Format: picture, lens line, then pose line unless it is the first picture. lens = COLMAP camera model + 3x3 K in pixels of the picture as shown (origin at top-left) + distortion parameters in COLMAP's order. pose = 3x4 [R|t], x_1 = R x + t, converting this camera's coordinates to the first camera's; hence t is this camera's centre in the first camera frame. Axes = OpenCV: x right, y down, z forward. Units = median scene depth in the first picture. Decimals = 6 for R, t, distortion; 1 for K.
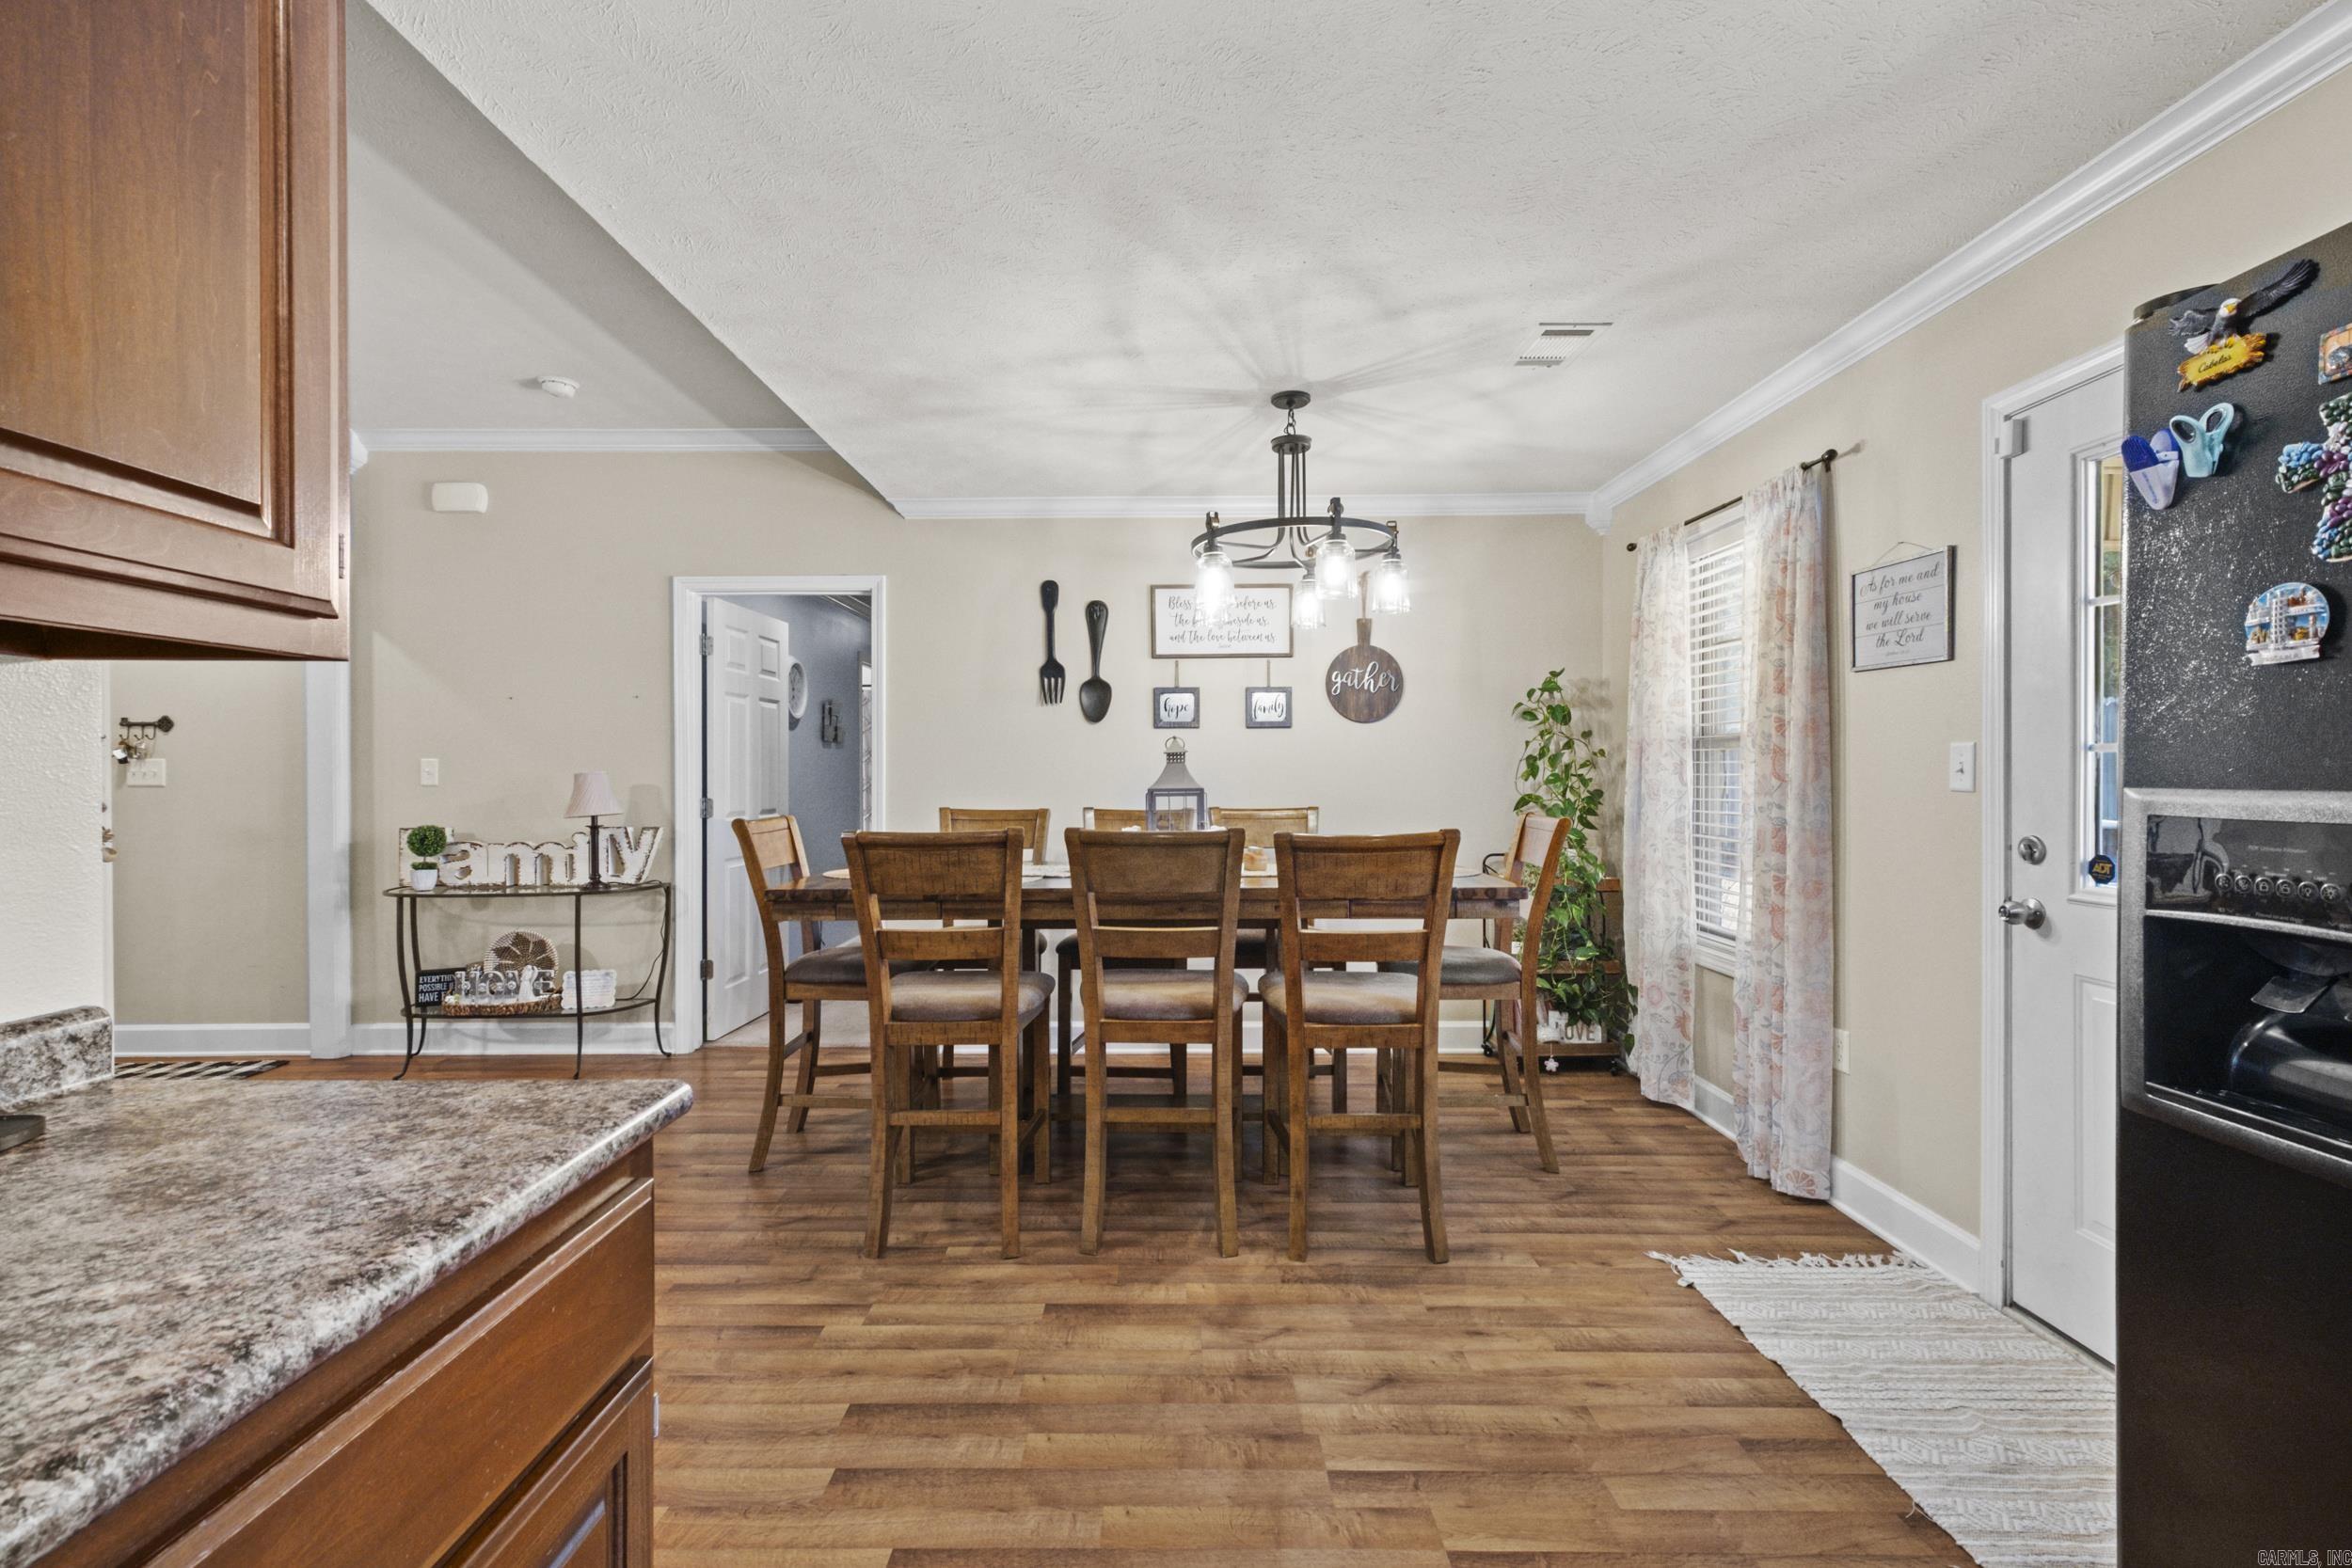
lens RADIAL K [[1013.7, 0, 1163.9], [0, 1013.7, 768.6], [0, 0, 1]] dist [0.008213, -0.000186]
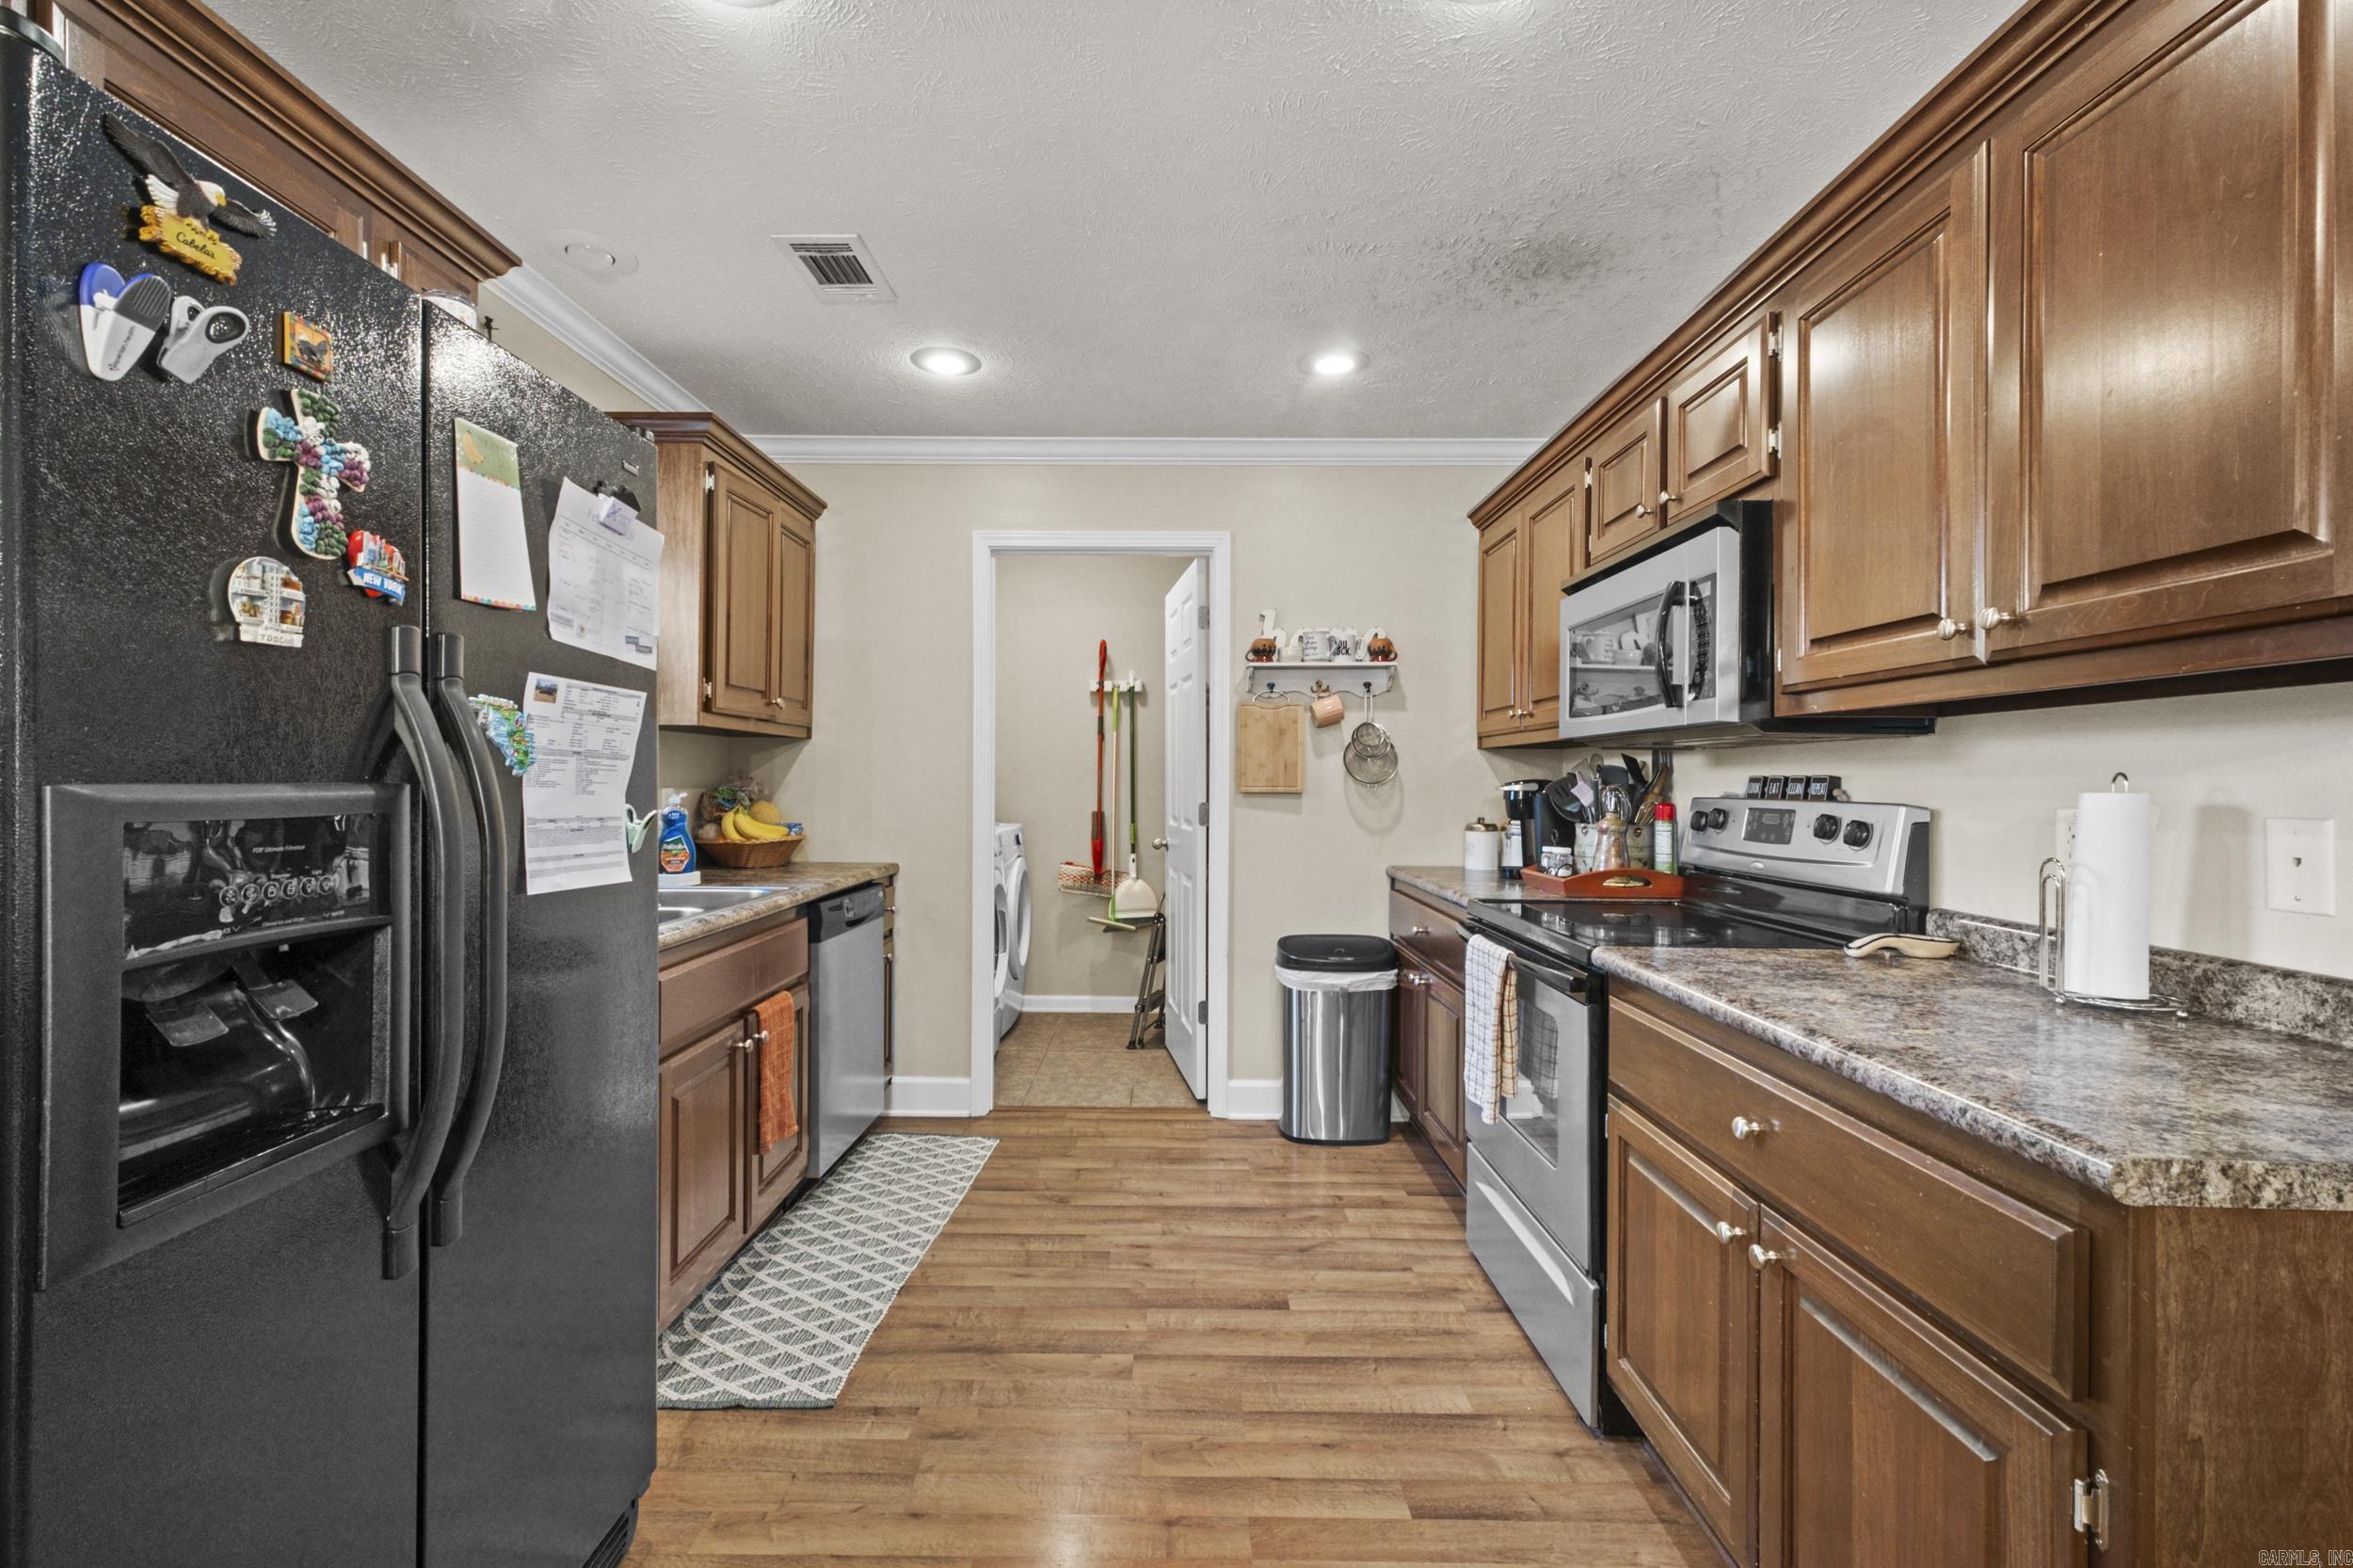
lens RADIAL K [[1007.8, 0, 1163.9], [0, 1007.8, 778.9], [0, 0, 1]] dist [0.007782, 0.000105]
pose [[-0.999989, -0.004572, 0.000496, 0.101273], [-0.004576, 0.999966, -0.006857, 0.006104], [-0.000464, -0.006859, -0.999976, 0.648391]]
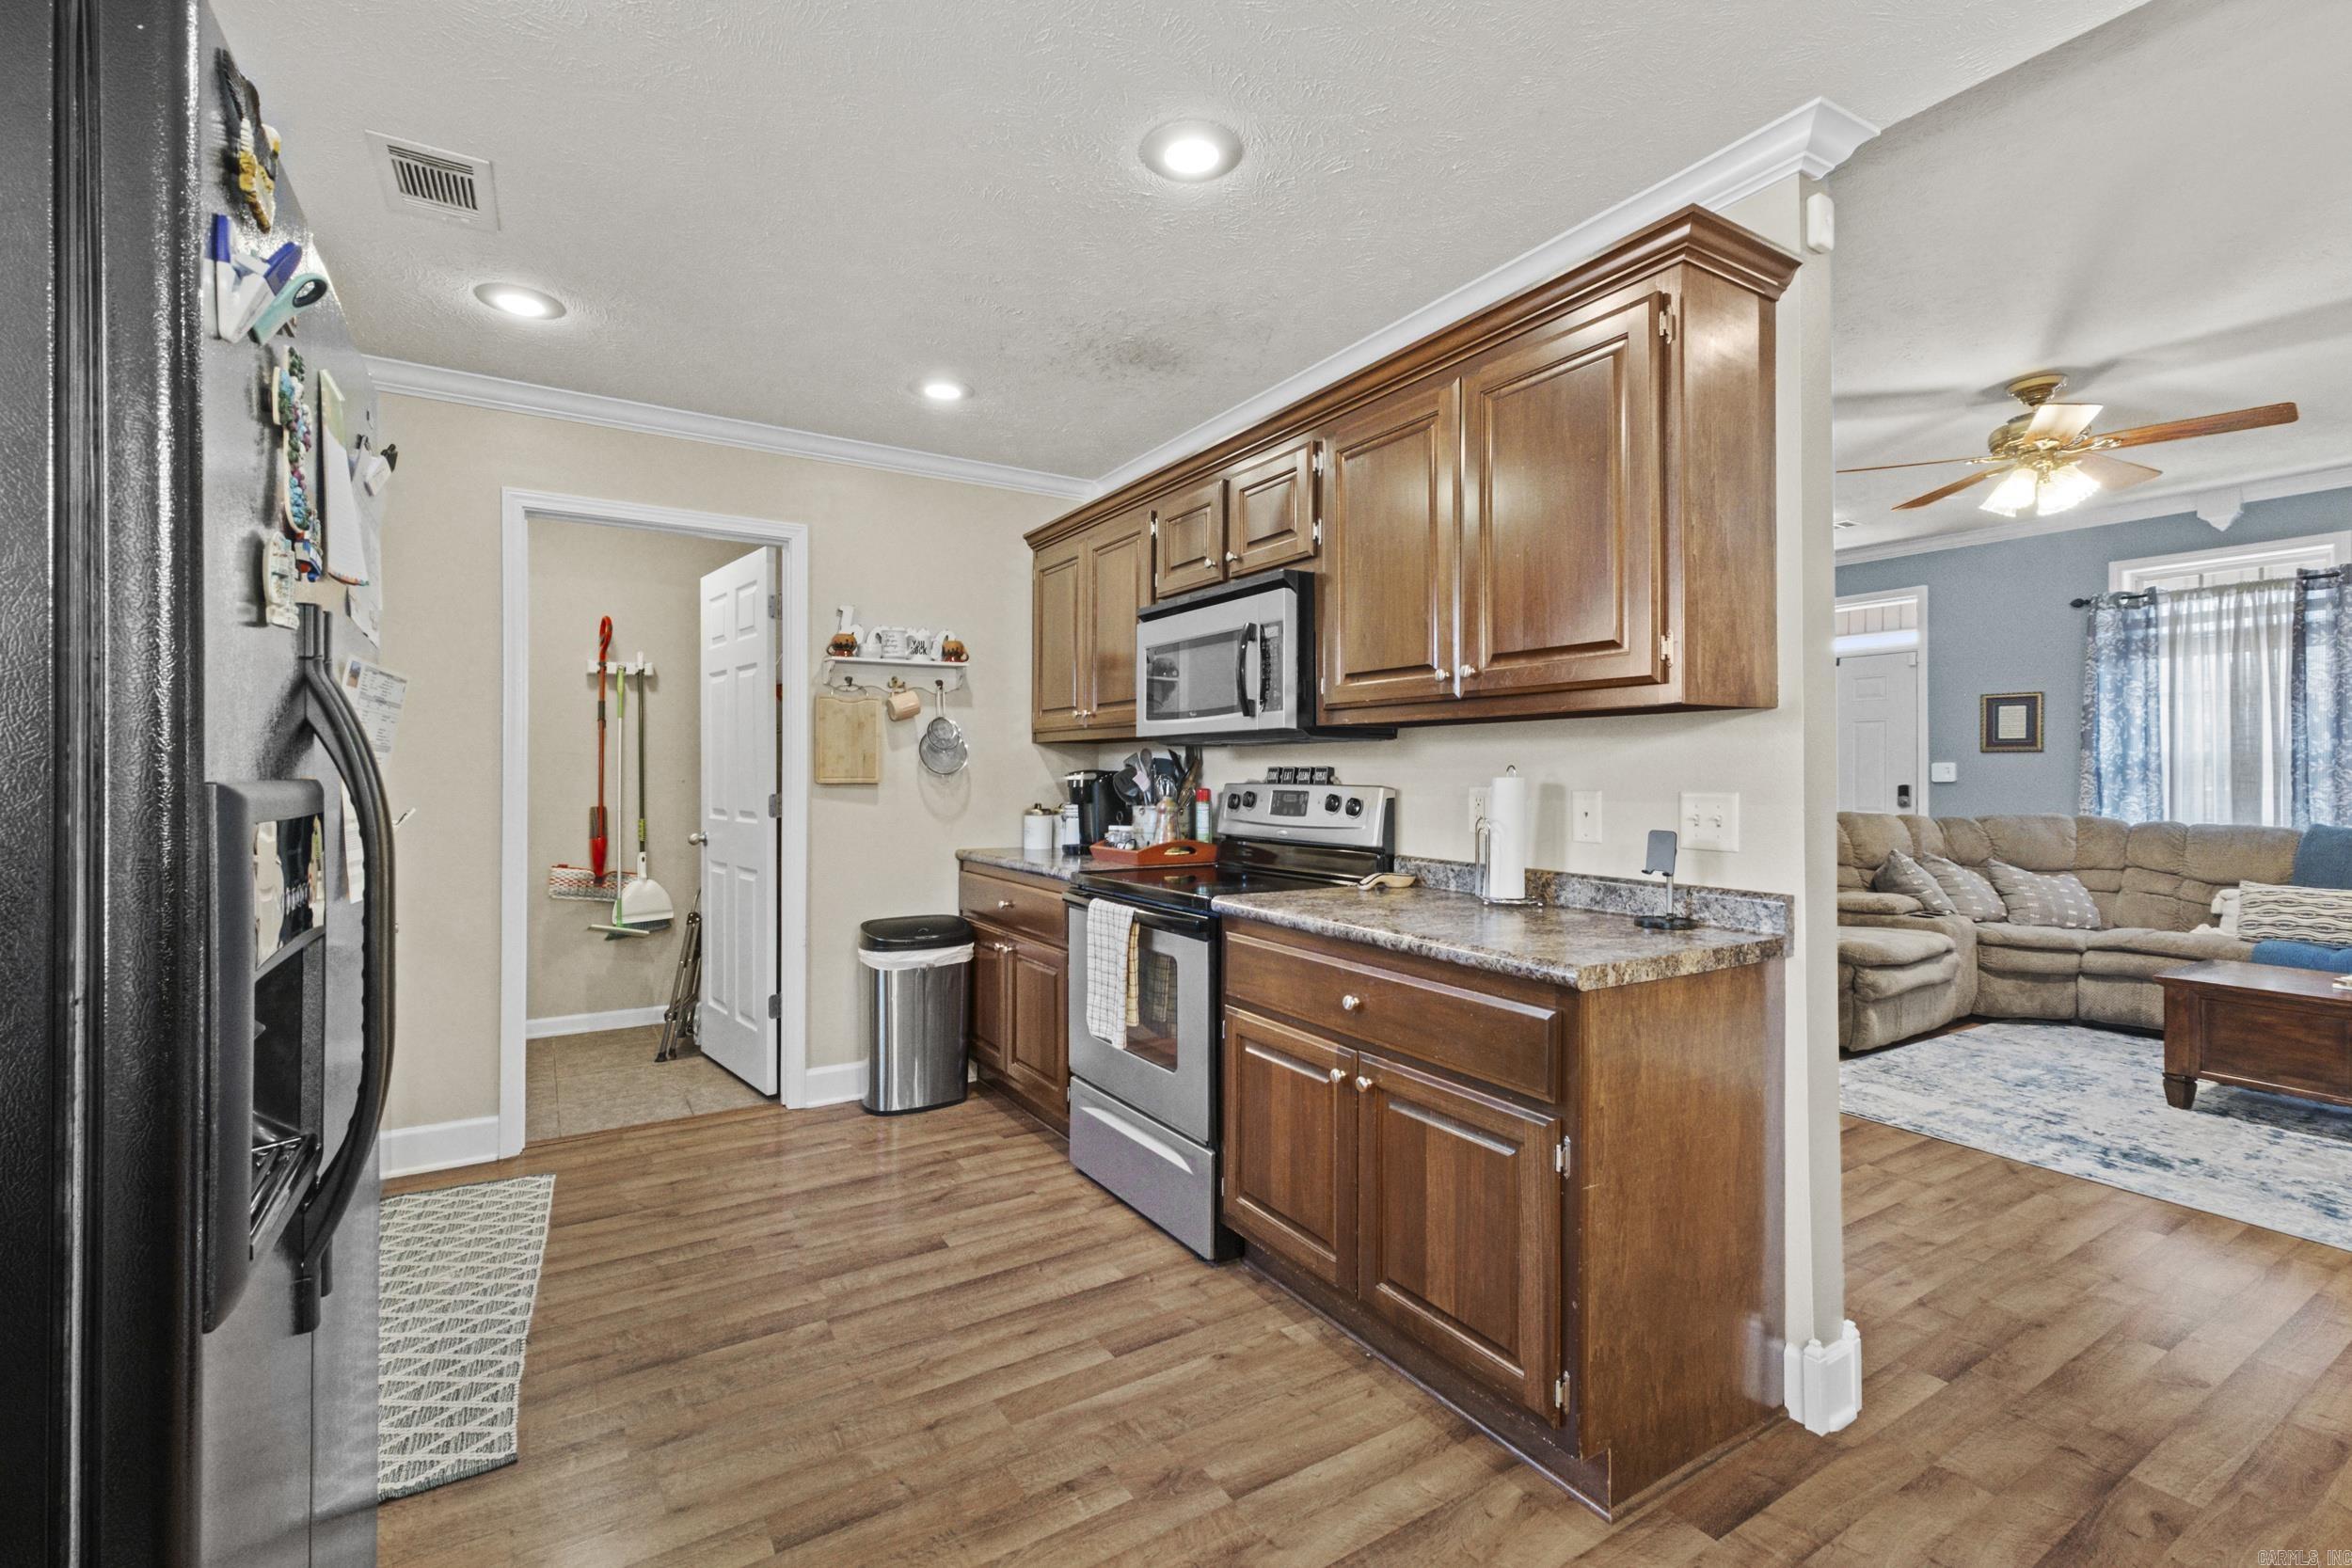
lens RADIAL K [[1013.7, 0, 1163.9], [0, 1013.7, 768.6], [0, 0, 1]] dist [0.008213, -0.000186]
pose [[-0.848079, -0.002242, -0.529865, 0.315154], [0.002307, 0.999966, -0.007923, 0.006278], [0.529864, -0.007942, -0.848045, 0.708791]]
